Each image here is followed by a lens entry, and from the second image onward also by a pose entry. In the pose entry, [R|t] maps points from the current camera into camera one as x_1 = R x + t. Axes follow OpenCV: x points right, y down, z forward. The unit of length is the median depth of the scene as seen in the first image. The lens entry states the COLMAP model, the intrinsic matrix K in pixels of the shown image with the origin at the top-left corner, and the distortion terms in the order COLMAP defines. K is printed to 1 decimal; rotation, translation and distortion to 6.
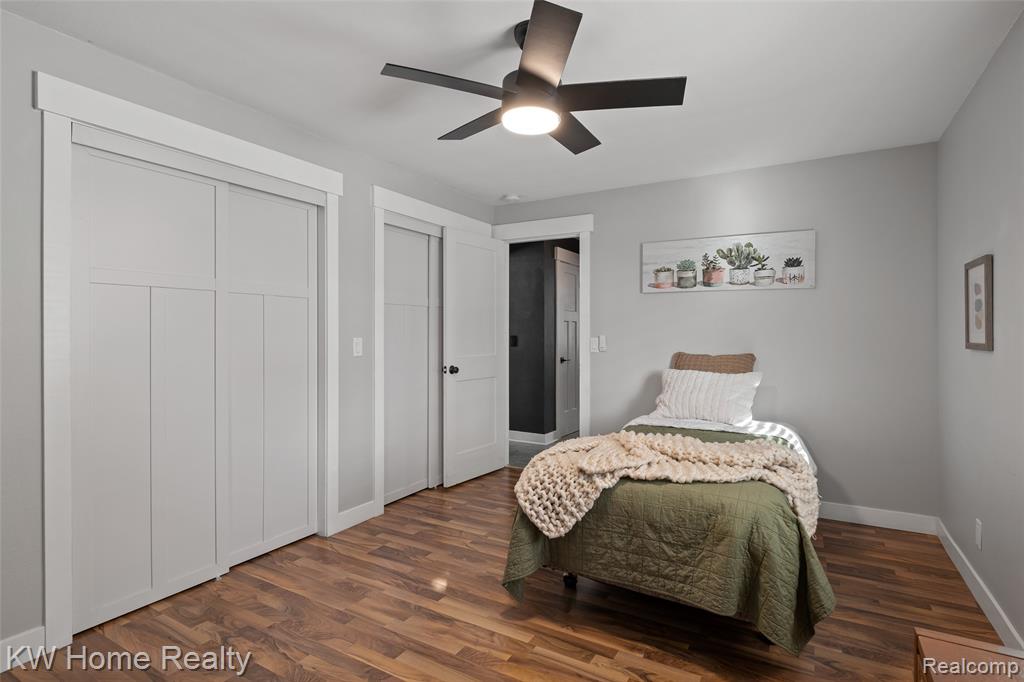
lens RADIAL K [[509.0, 0, 511.4], [0, 509.0, 345.0], [0, 0, 1]] dist [-0.002309, -0.000687]
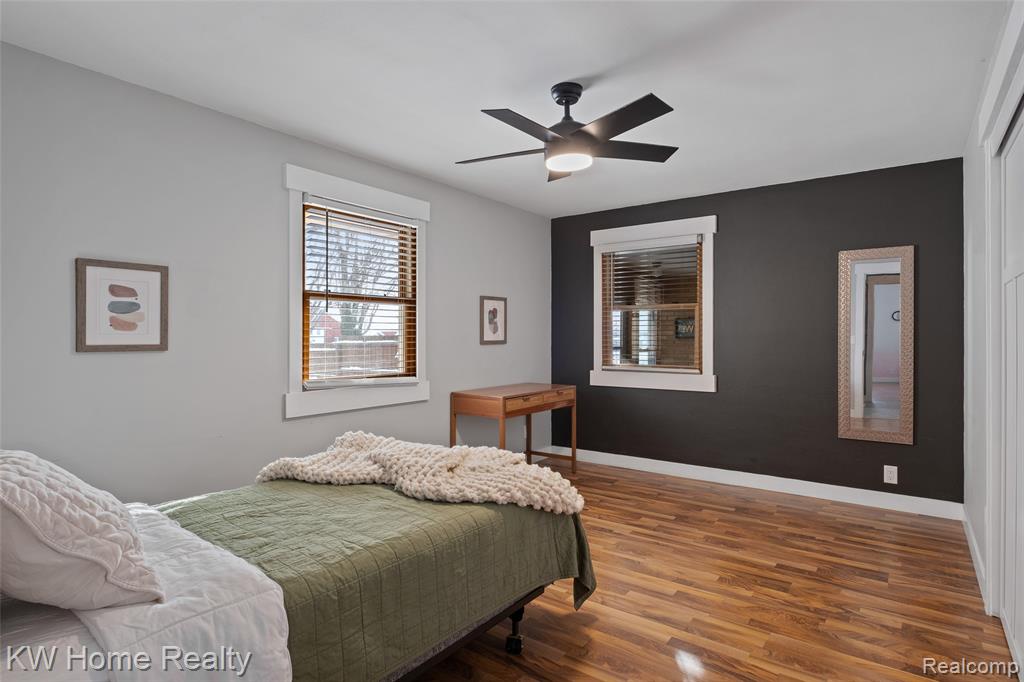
lens RADIAL K [[529.6, 0, 510.6], [0, 529.6, 331.6], [0, 0, 1]] dist [0.003025, 0.000099]
pose [[-0.993975, 0.004316, 0.109519, 0.032539], [0.004618, 0.999986, 0.002507, -0.030724], [-0.109507, 0.002998, -0.993982, 2.060488]]
